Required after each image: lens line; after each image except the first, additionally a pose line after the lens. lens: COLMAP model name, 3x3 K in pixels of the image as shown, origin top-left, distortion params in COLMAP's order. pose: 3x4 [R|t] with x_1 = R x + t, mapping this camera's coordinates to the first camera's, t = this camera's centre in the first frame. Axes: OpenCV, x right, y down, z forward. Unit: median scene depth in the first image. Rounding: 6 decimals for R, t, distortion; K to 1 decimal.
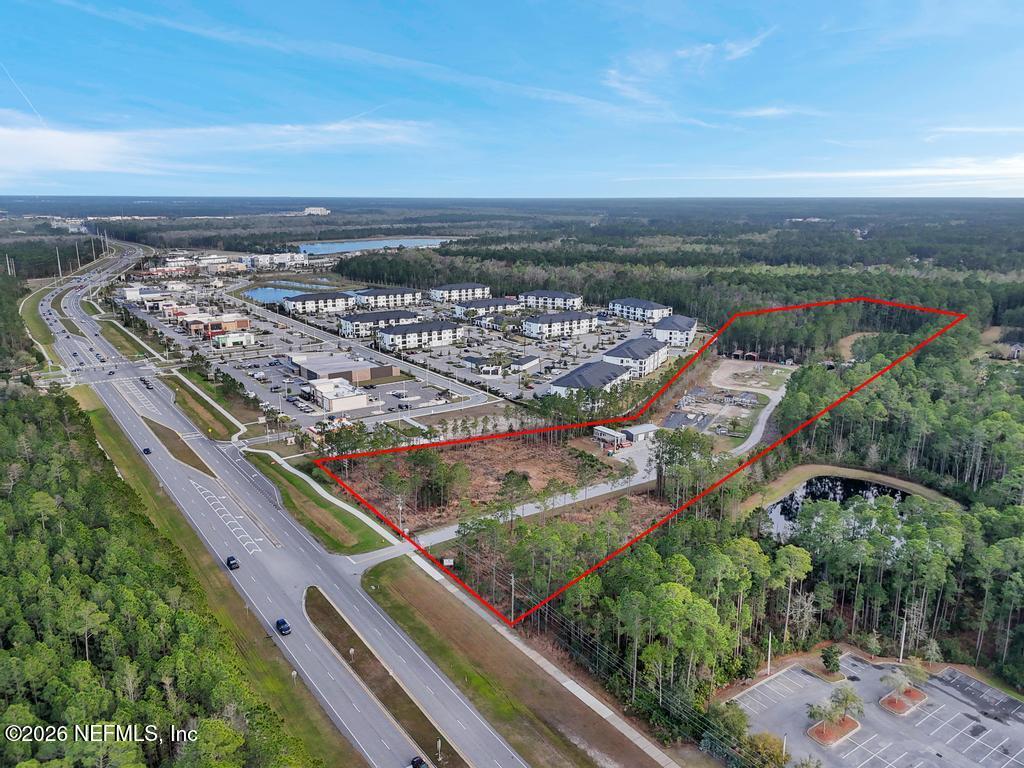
lens RADIAL K [[764.4, 0, 509.8], [0, 764.4, 389.0], [0, 0, 1]] dist [0.041995, -0.016675]
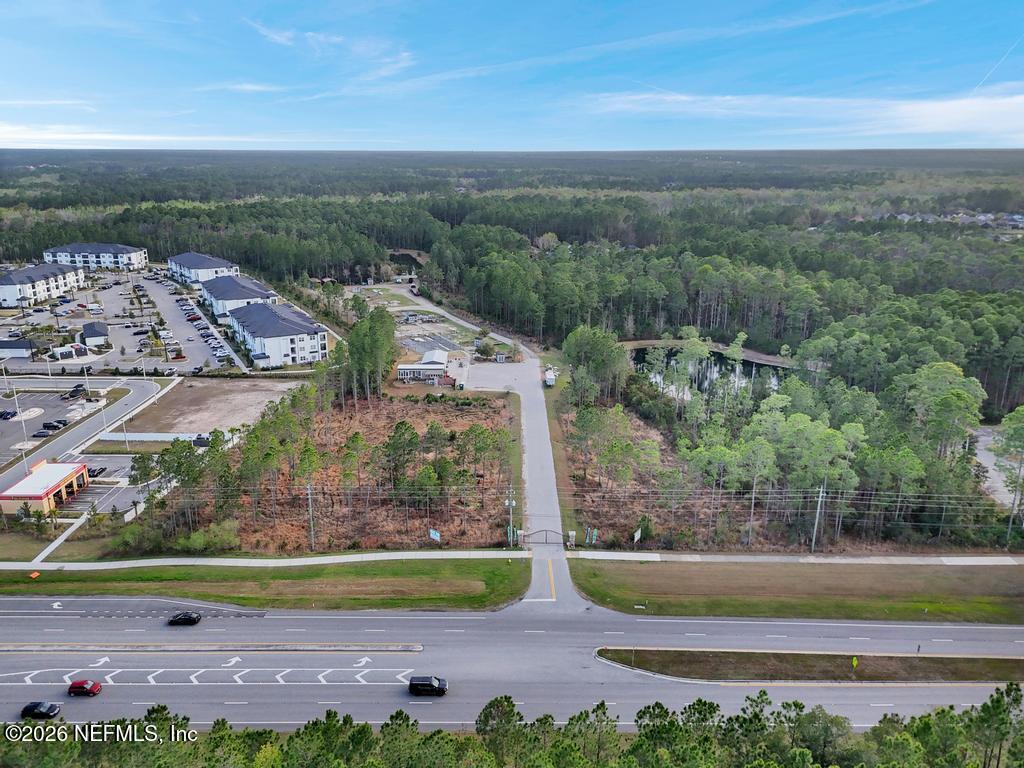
lens RADIAL K [[764.4, 0, 514.1], [0, 764.4, 382.8], [0, 0, 1]] dist [0.041995, -0.016675]
pose [[0.571517, -0.237569, 0.785448, -0.559735], [0.197950, 0.968822, 0.148999, -0.037060], [-0.796357, 0.070324, 0.600725, 0.532338]]
